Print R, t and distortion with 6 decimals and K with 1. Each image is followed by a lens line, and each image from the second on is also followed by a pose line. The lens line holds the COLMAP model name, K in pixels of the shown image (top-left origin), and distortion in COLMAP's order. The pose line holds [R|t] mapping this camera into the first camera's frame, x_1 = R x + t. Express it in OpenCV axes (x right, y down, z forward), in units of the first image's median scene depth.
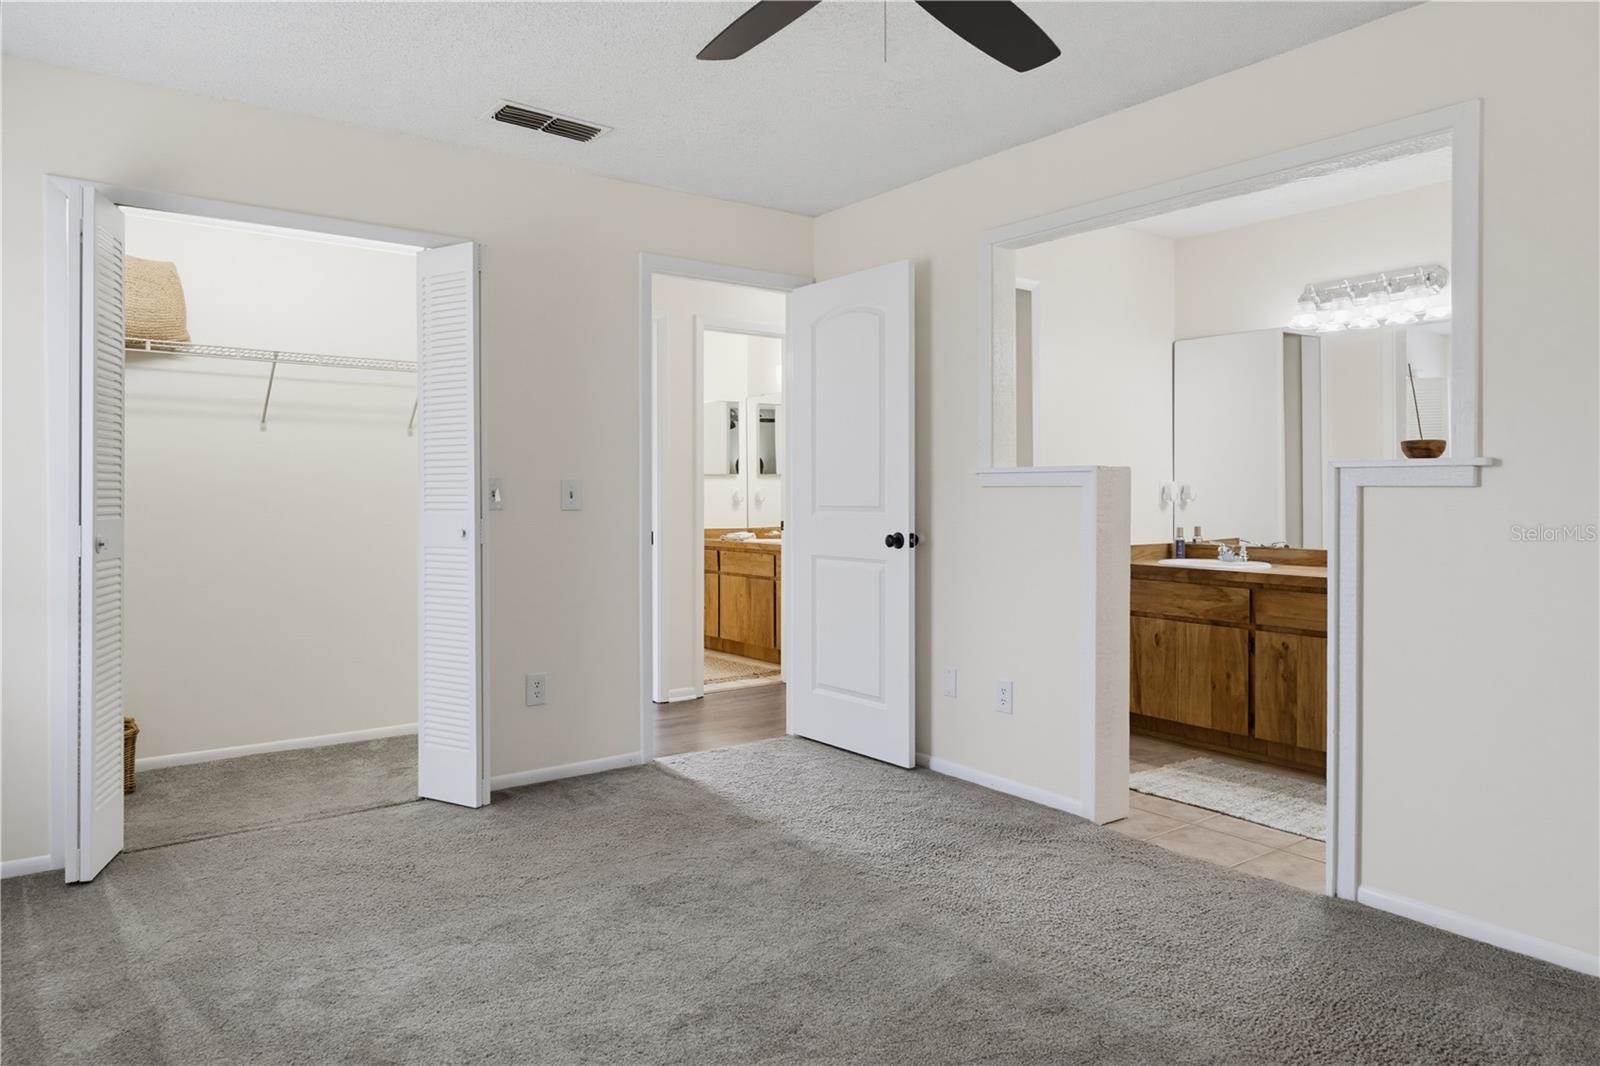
lens RADIAL K [[1027.1, 0, 800.5], [0, 1027.1, 508.8], [0, 0, 1]] dist [0.000298, 0.000764]
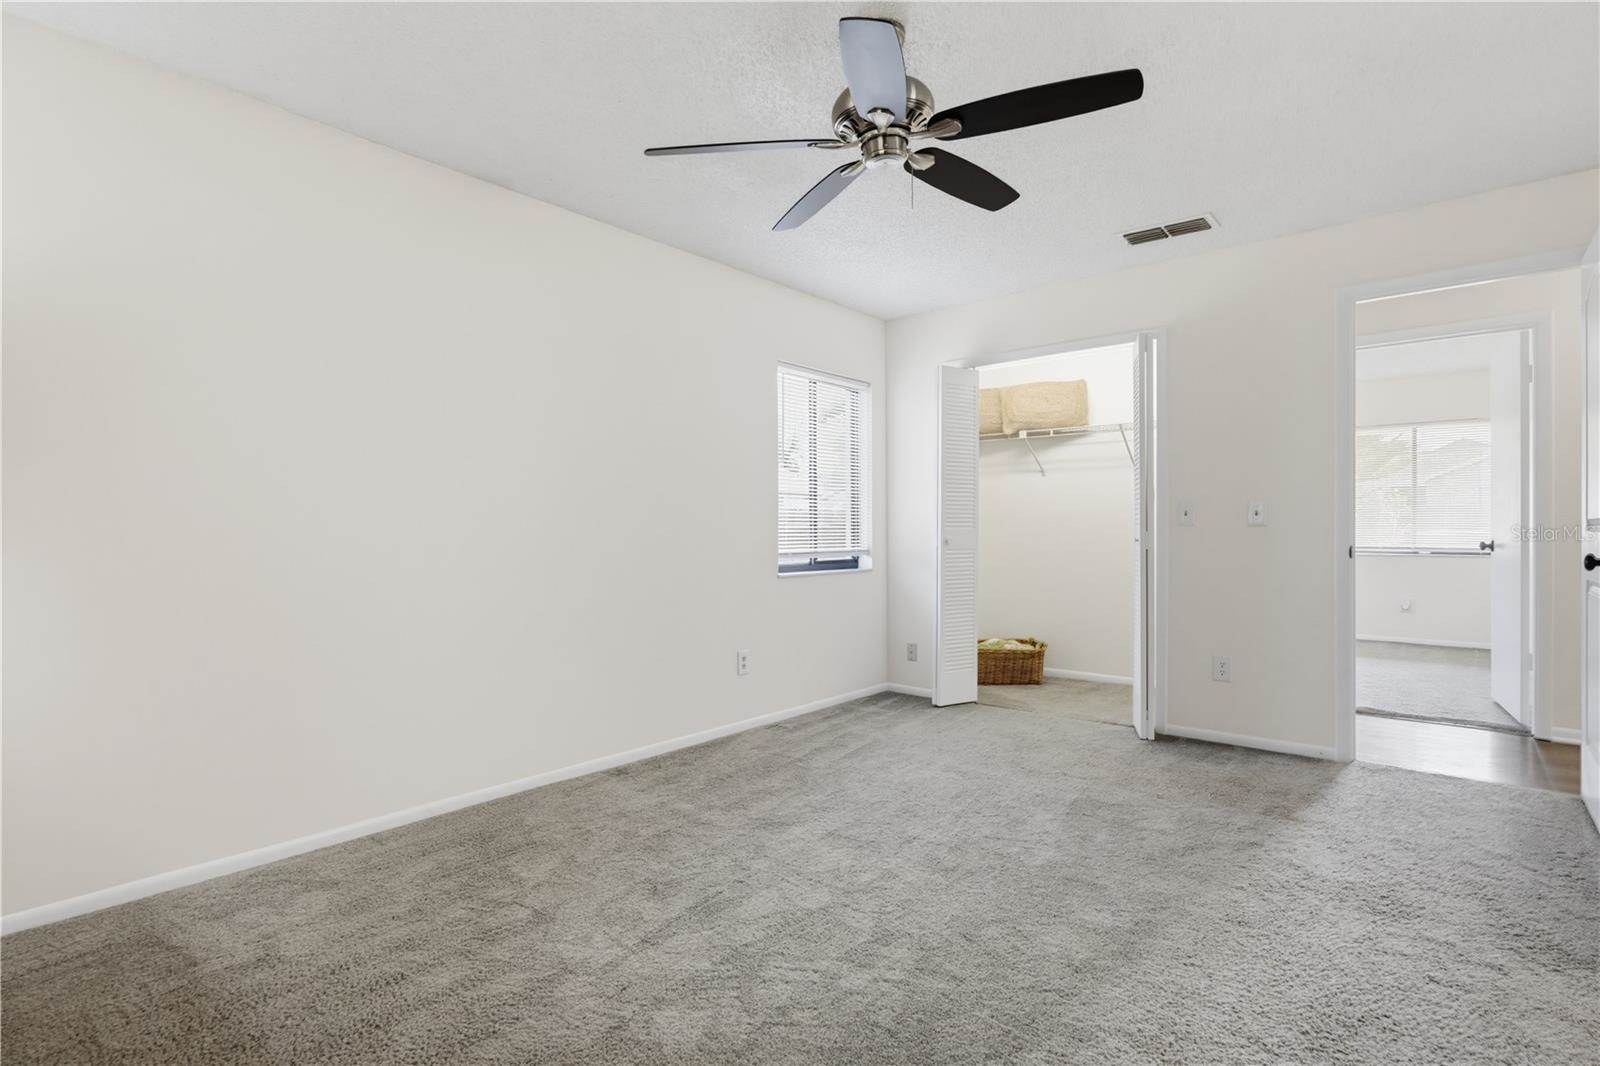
lens RADIAL K [[780.9, 0, 800.0], [0, 780.9, 533.0], [0, 0, 1]] dist [-0.000889, -0.000050]
pose [[0.212159, 0.005866, -0.977218, 0.645673], [-0.008154, 0.999958, 0.004232, 0.011835], [0.977201, 0.007071, 0.212198, 0.335080]]
